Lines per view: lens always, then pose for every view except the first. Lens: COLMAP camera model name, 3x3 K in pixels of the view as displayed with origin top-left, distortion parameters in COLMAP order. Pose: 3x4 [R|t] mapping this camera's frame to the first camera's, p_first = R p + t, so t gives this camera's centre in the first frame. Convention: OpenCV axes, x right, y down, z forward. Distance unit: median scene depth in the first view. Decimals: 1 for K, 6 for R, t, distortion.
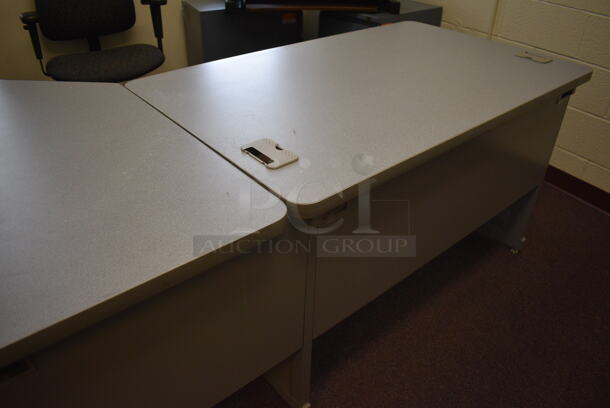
lens RADIAL K [[473.9, 0, 305.0], [0, 473.9, 204.0], [0, 0, 1]] dist [-0.090088, 0.002191]
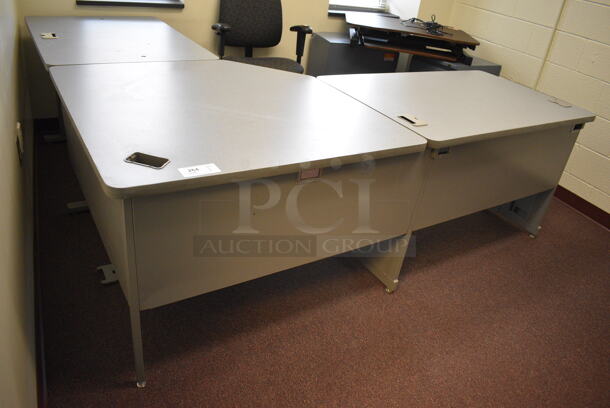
lens RADIAL K [[473.9, 0, 305.0], [0, 473.9, 204.0], [0, 0, 1]] dist [-0.090088, 0.002191]
pose [[0.985300, 0.161370, -0.056073, -0.147426], [-0.165194, 0.983629, -0.072001, 0.188713], [0.043537, 0.080205, 0.995827, -0.388949]]
